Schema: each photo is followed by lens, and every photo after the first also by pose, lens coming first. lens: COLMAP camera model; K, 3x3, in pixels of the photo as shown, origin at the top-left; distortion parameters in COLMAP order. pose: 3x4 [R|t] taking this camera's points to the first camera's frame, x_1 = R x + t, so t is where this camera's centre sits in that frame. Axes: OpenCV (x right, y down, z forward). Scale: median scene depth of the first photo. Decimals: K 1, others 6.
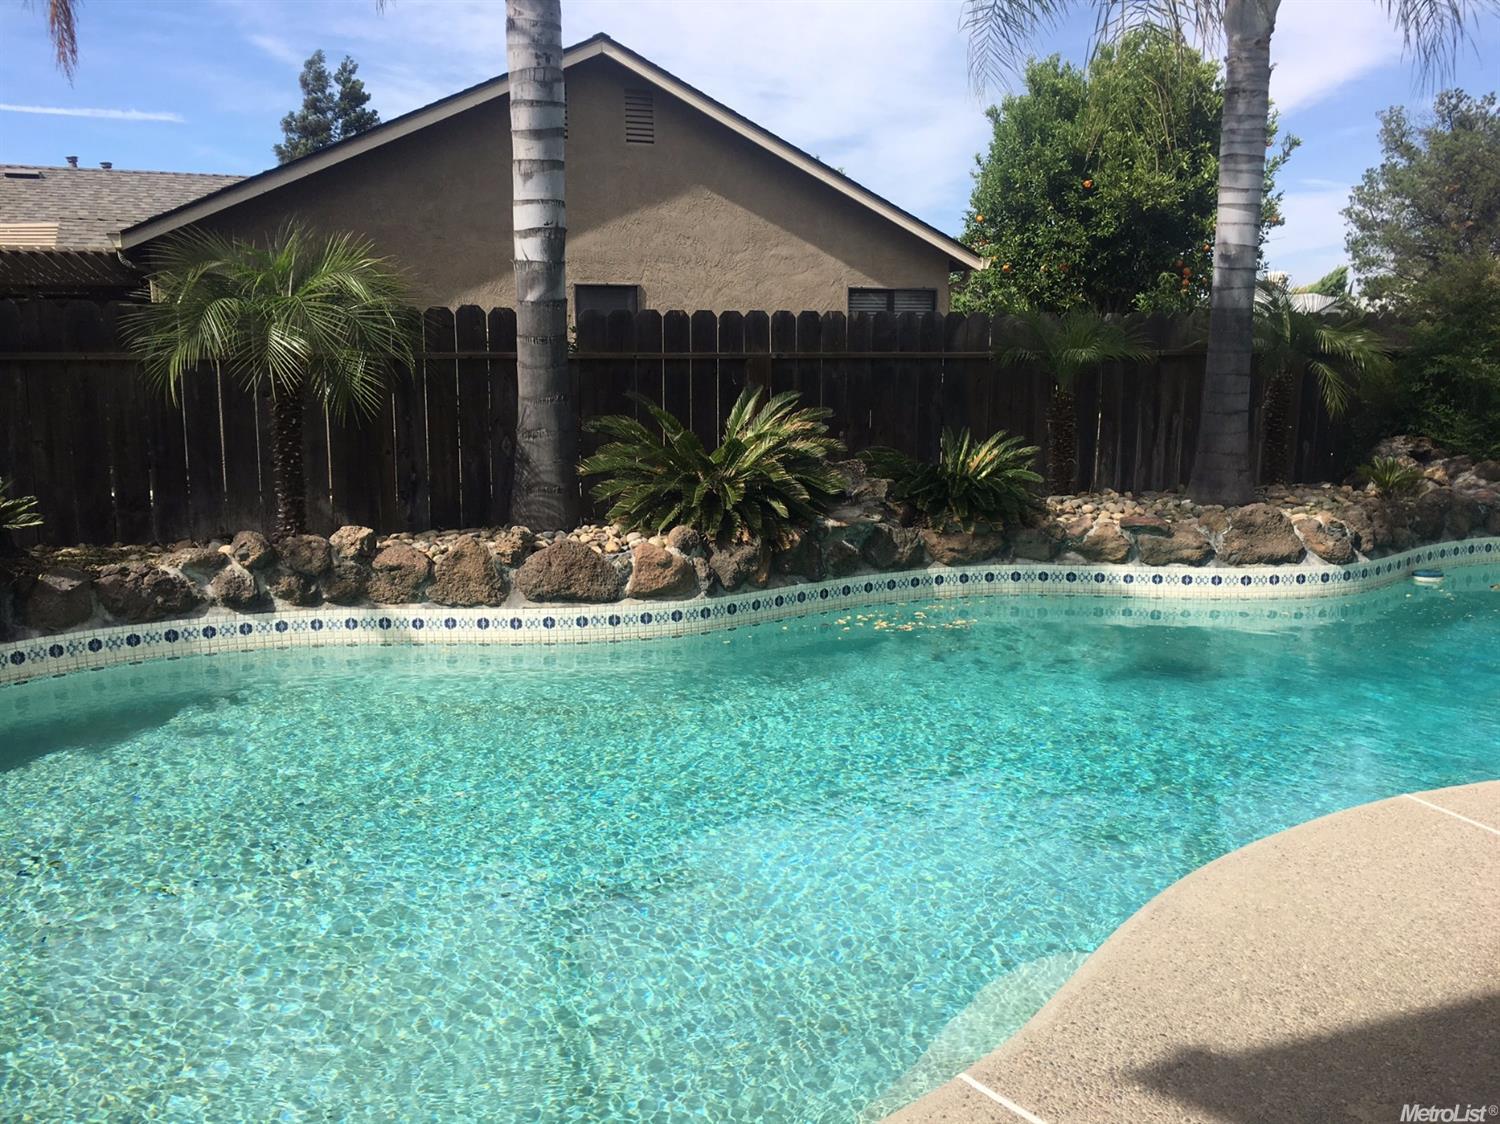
lens RADIAL K [[1259.5, 0, 752.0], [0, 1259.5, 557.4], [0, 0, 1]] dist [0.075632, -0.094520]
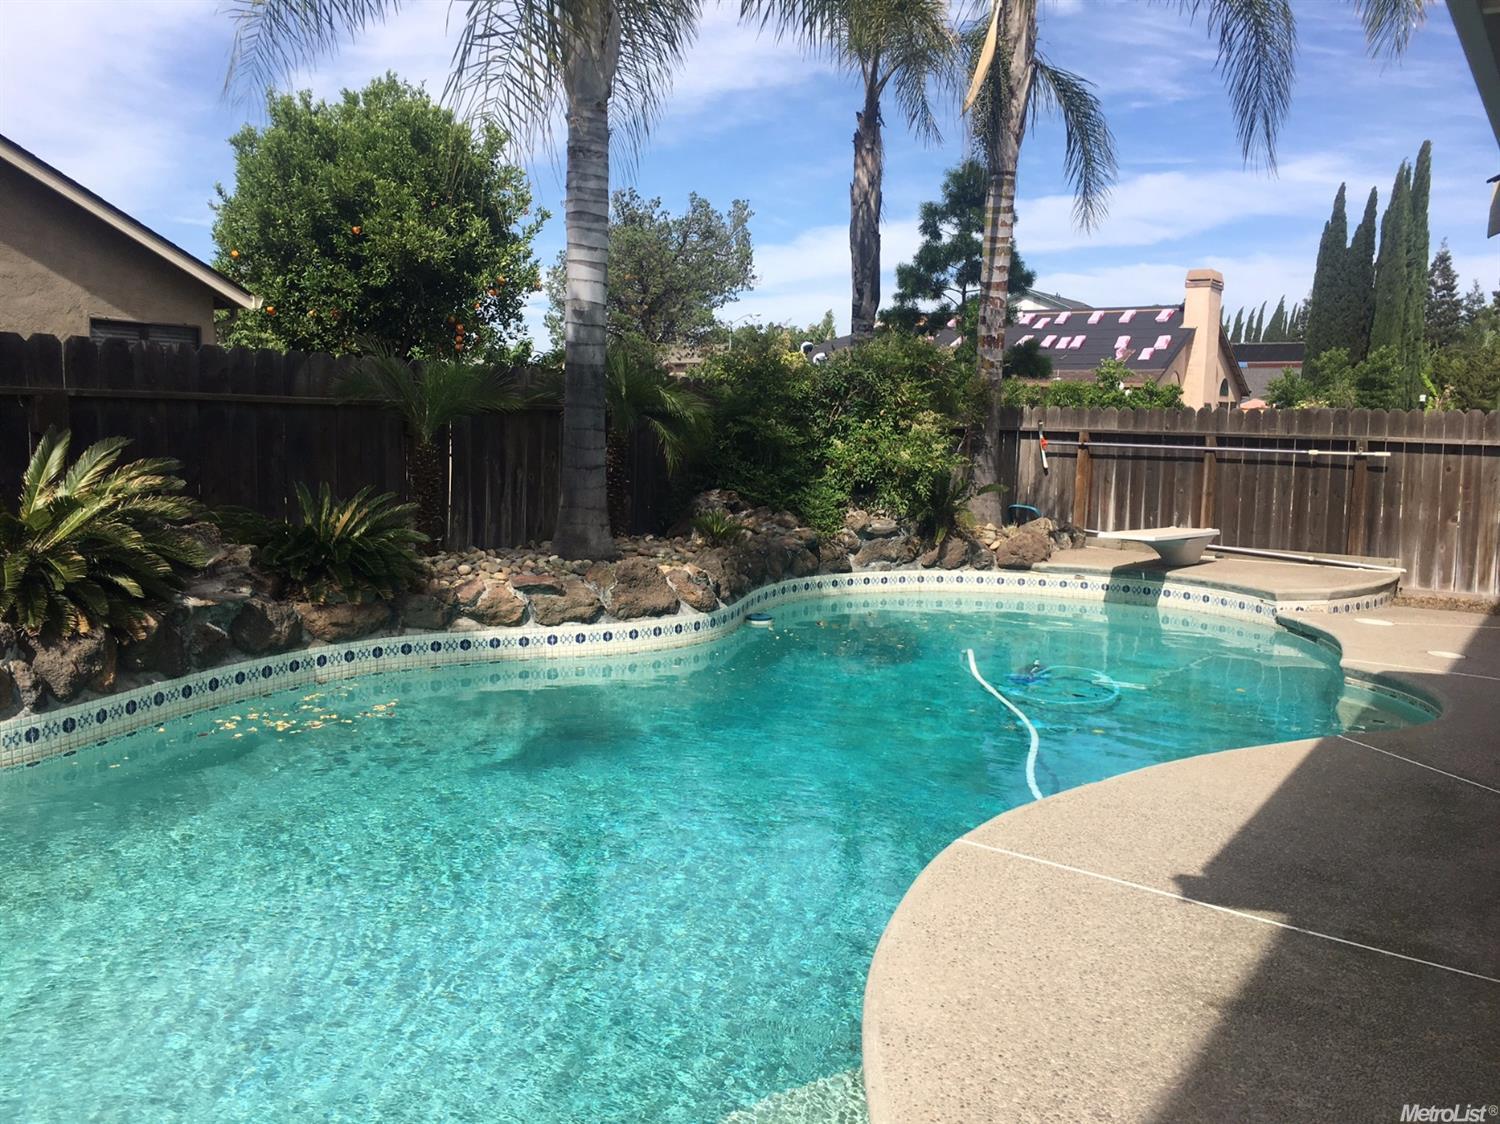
lens RADIAL K [[1259.5, 0, 752.0], [0, 1259.5, 557.4], [0, 0, 1]] dist [0.075632, -0.094520]
pose [[0.824824, -0.039412, 0.564015, -0.091786], [0.063819, 0.997682, -0.023615, -0.012818], [-0.561777, 0.055473, 0.825427, 0.123445]]
